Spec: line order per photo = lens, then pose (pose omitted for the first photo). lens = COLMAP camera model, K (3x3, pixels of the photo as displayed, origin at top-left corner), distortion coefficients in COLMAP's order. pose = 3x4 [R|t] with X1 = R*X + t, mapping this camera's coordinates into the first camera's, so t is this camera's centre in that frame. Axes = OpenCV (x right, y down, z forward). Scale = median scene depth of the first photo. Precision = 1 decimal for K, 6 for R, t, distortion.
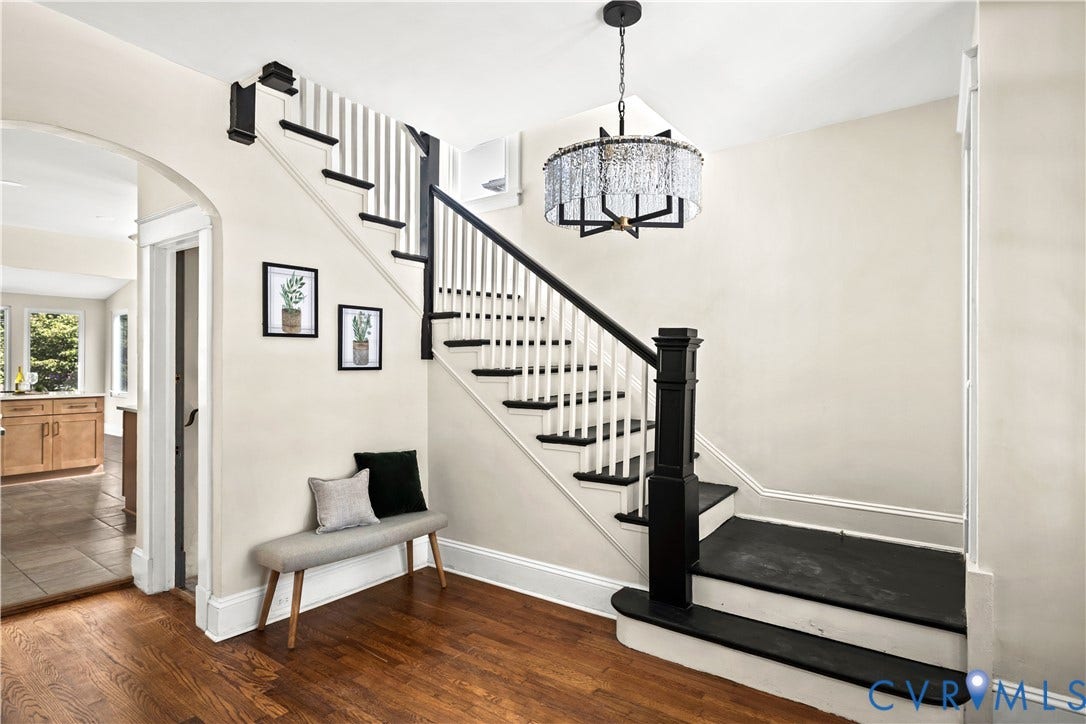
lens RADIAL K [[572.6, 0, 542.9], [0, 572.6, 356.5], [0, 0, 1]] dist [-0.000799, 0.000286]
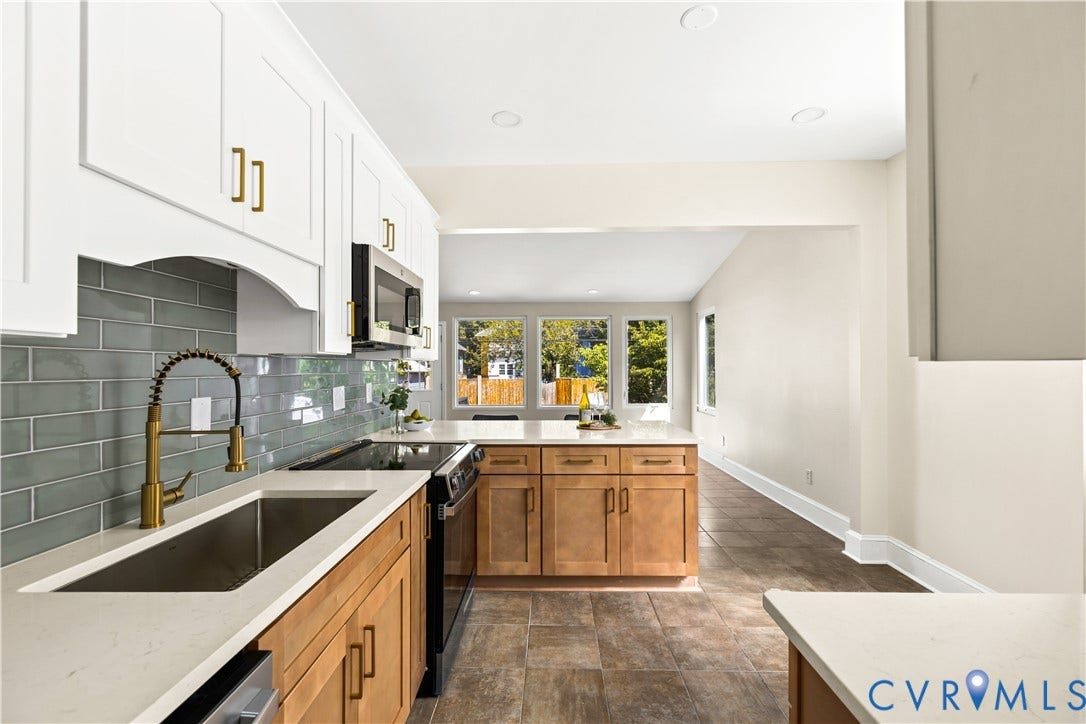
lens RADIAL K [[462.0, 0, 543.6], [0, 462.0, 359.8], [0, 0, 1]] dist [0.022031, 0.000425]
pose [[0.578522, -0.011938, -0.815580, -0.318445], [0.006272, 0.999928, -0.010188, -0.002804], [0.815643, 0.000778, 0.578555, 0.406867]]
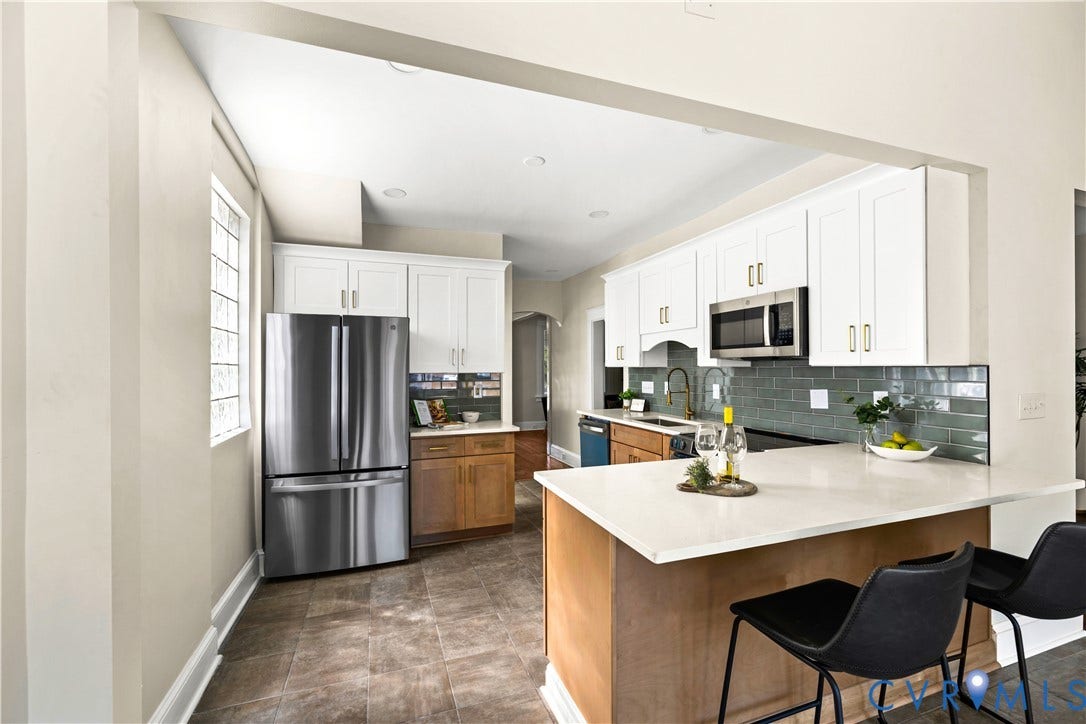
lens RADIAL K [[462.0, 0, 547.8], [0, 462.0, 365.4], [0, 0, 1]] dist [0.022031, 0.000425]
pose [[-0.836516, -0.001745, 0.547939, -0.598428], [-0.006179, 0.999961, -0.006248, -0.005556], [-0.547907, -0.008612, -0.836495, 0.803156]]
